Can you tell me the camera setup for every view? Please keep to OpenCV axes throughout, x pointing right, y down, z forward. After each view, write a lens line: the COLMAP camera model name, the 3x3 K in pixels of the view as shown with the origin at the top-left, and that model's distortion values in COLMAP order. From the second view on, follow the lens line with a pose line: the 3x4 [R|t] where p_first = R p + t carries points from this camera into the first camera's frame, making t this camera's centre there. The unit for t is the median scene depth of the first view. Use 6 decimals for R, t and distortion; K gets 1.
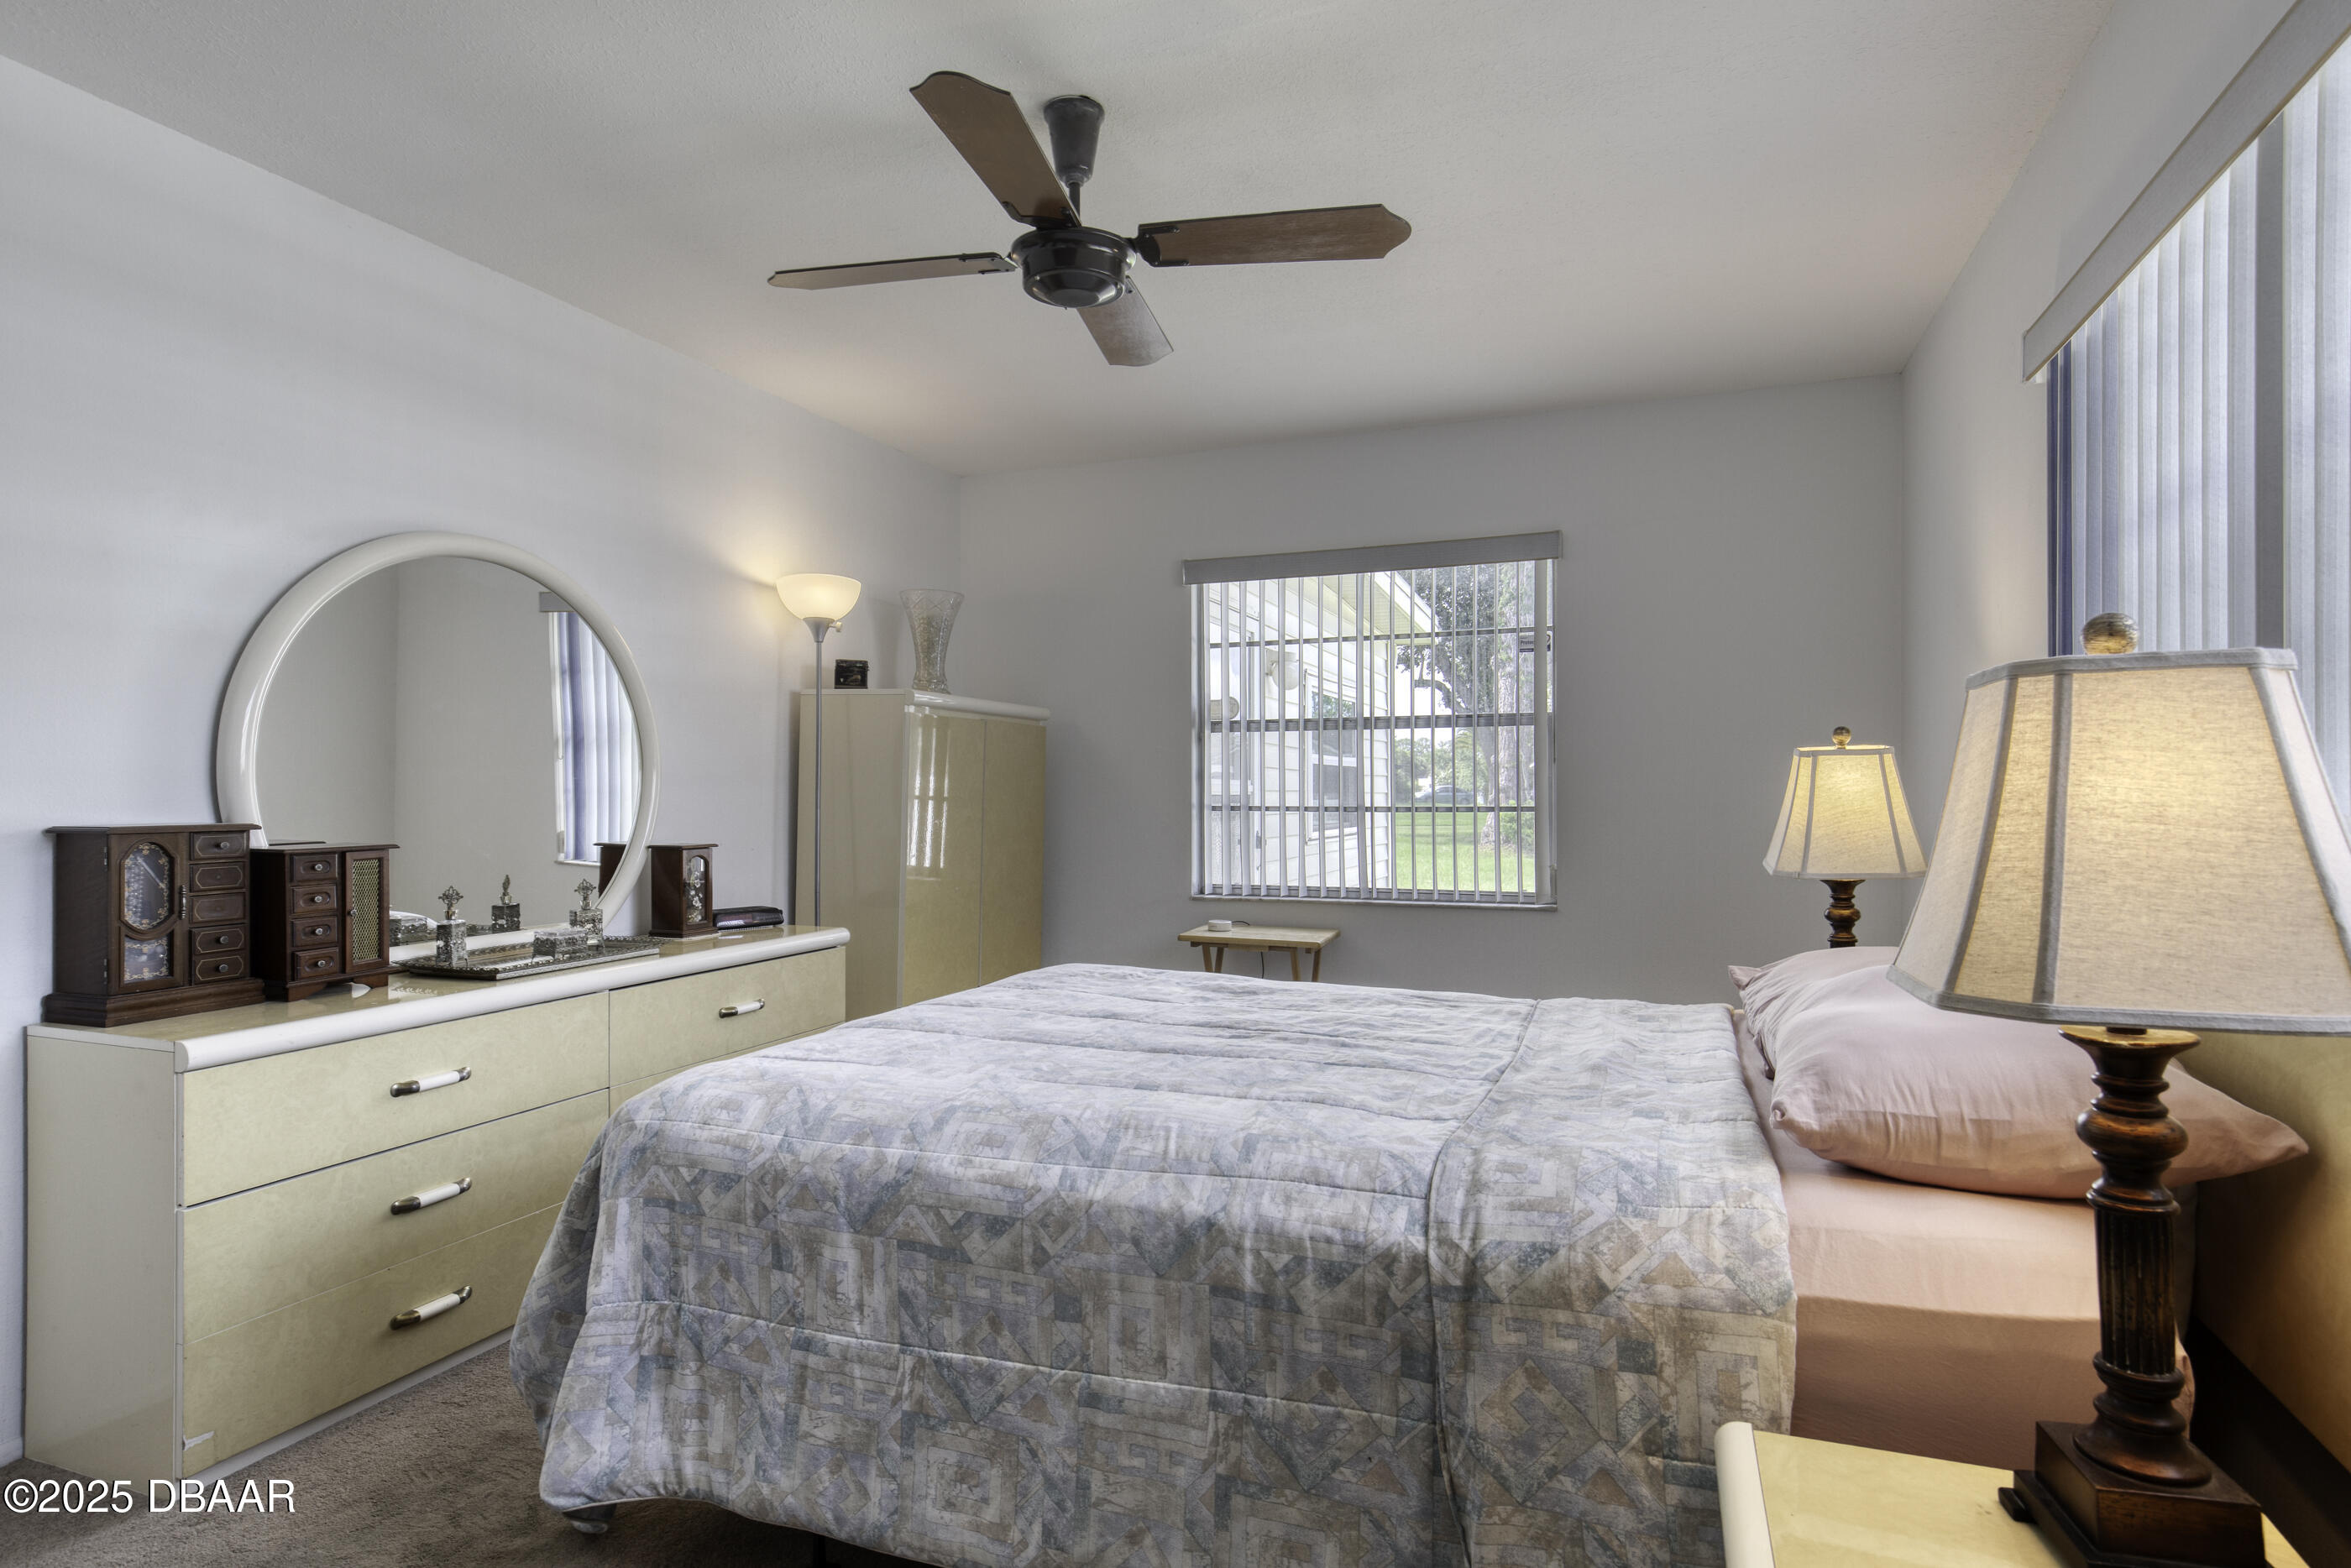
lens RADIAL K [[1210.2, 0, 1185.0], [0, 1210.2, 780.9], [0, 0, 1]] dist [0.002916, 0.000348]
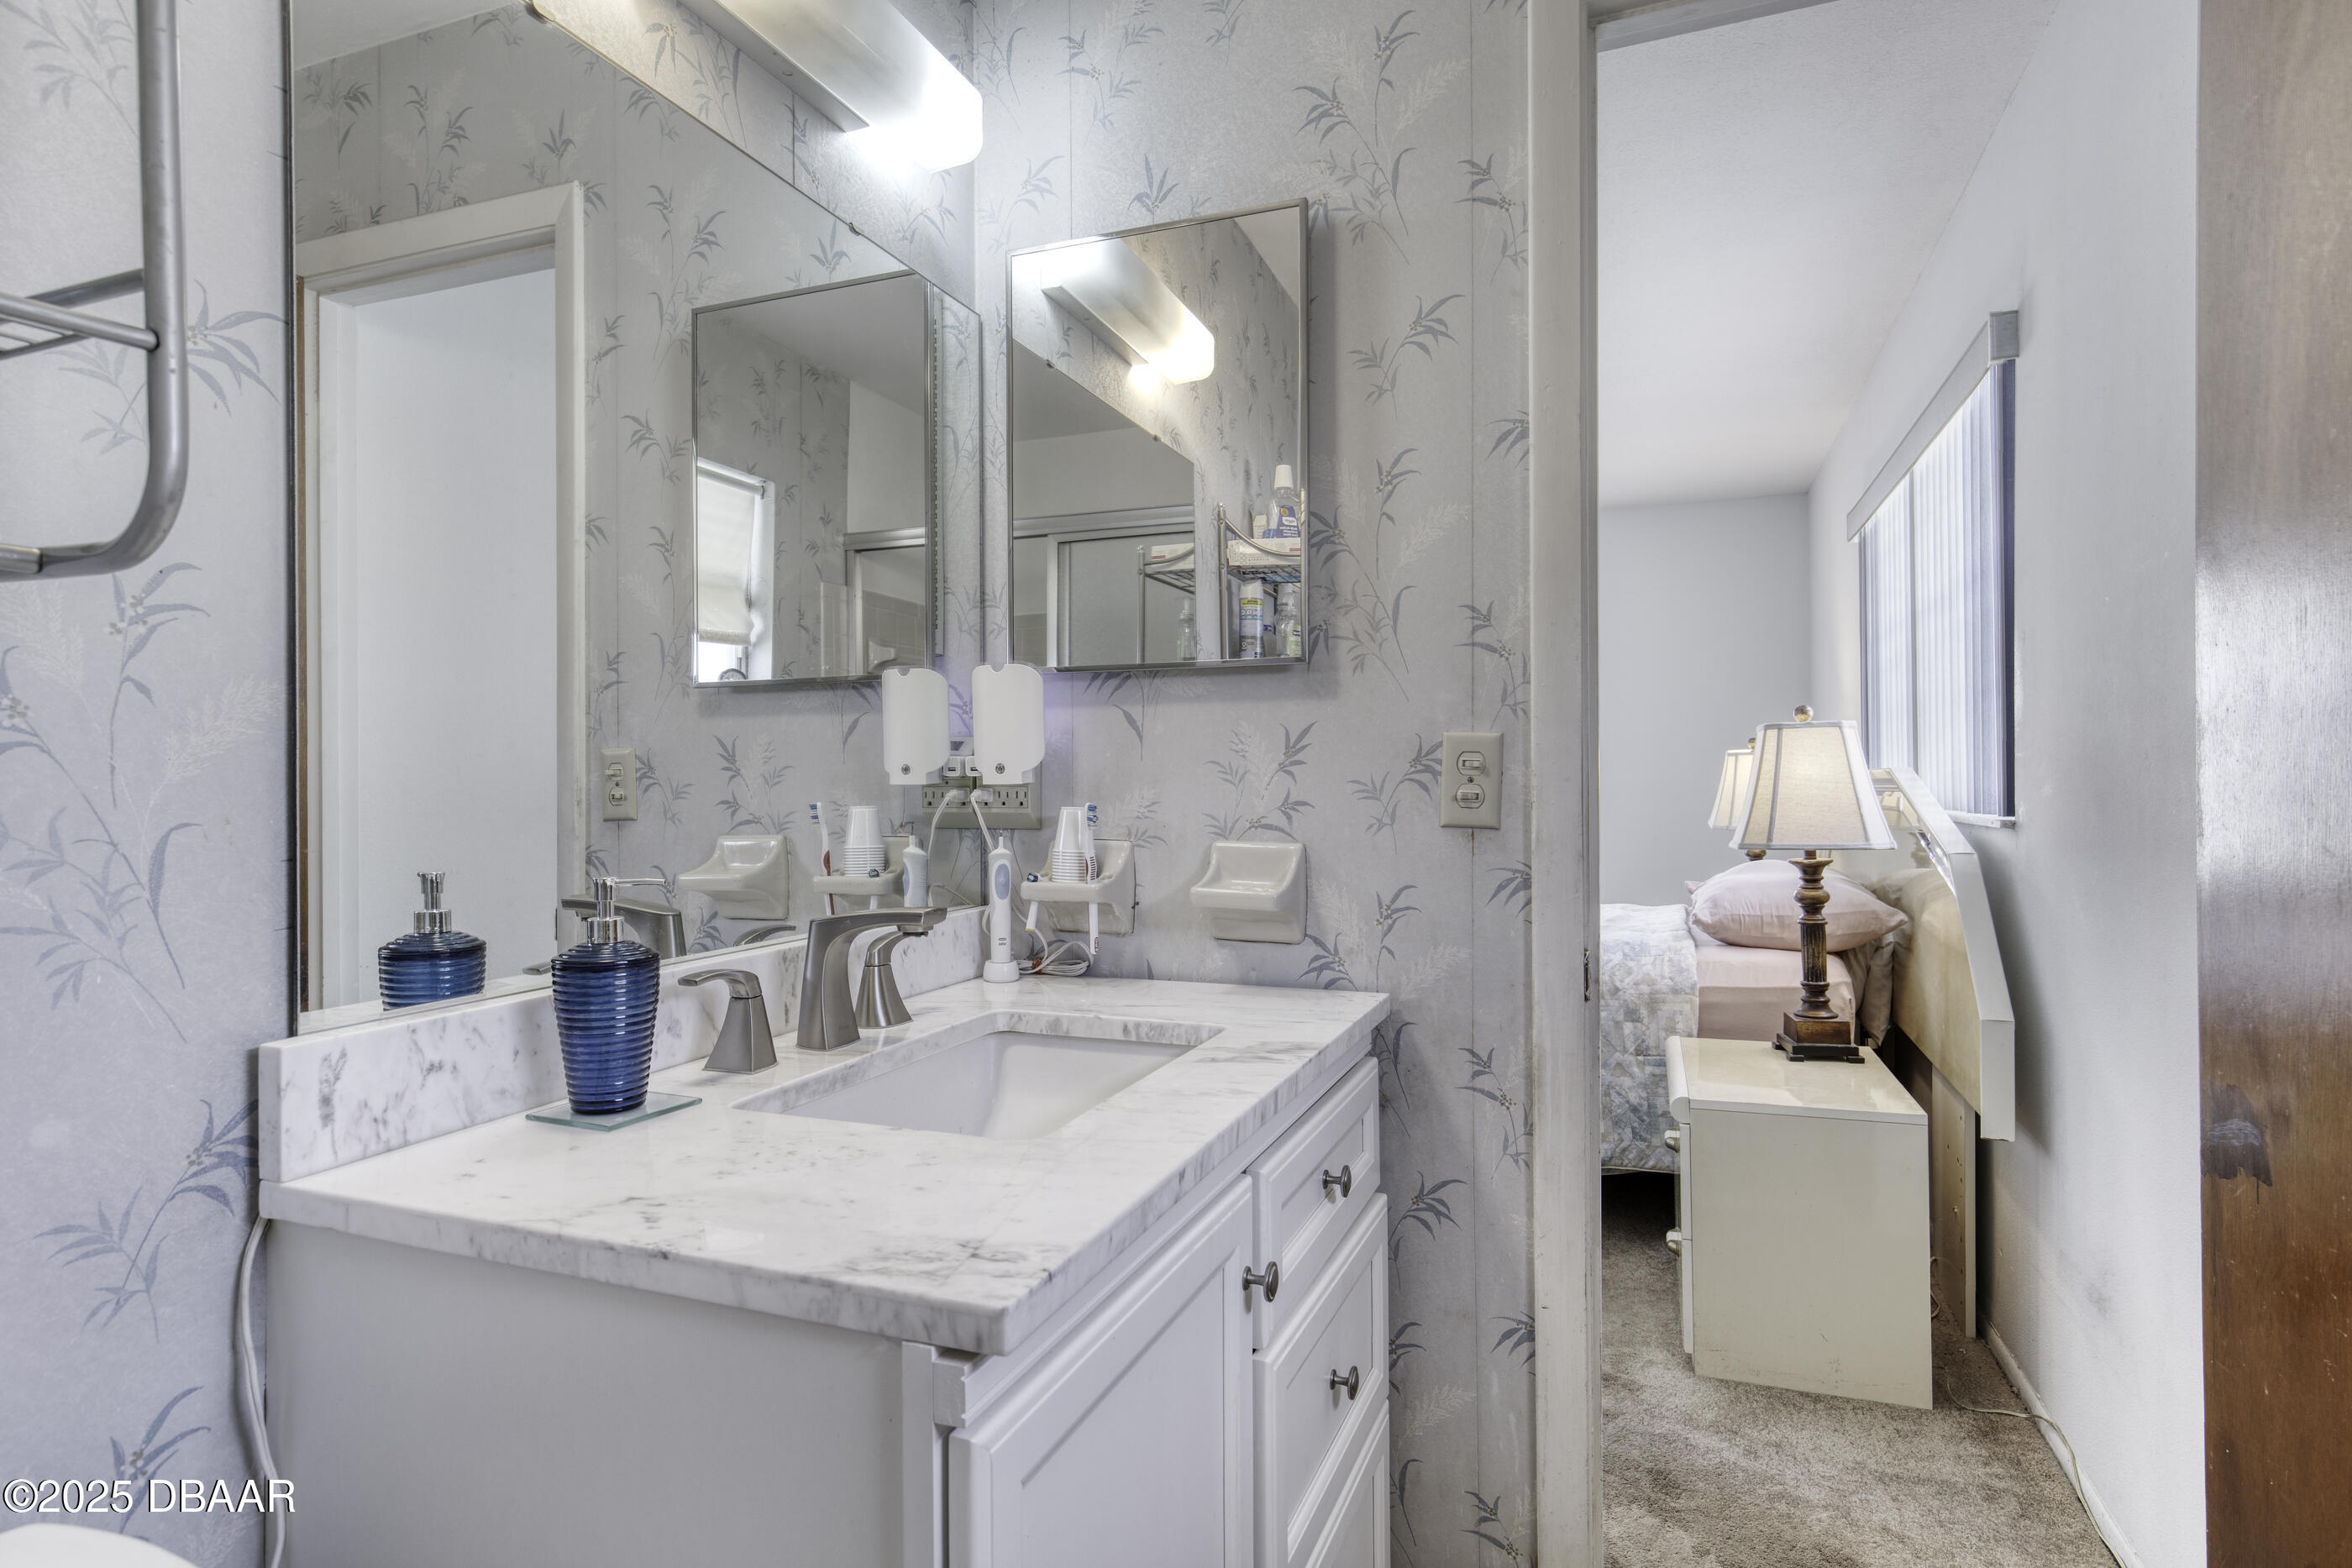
lens RADIAL K [[1210.8, 0, 1185.5], [0, 1210.8, 780.9], [0, 0, 1]] dist [0.002916, 0.000348]
pose [[0.999939, -0.009188, 0.006180, -0.506474], [0.009207, 0.999953, -0.003100, 0.021313], [-0.006152, 0.003157, 0.999976, -1.353569]]
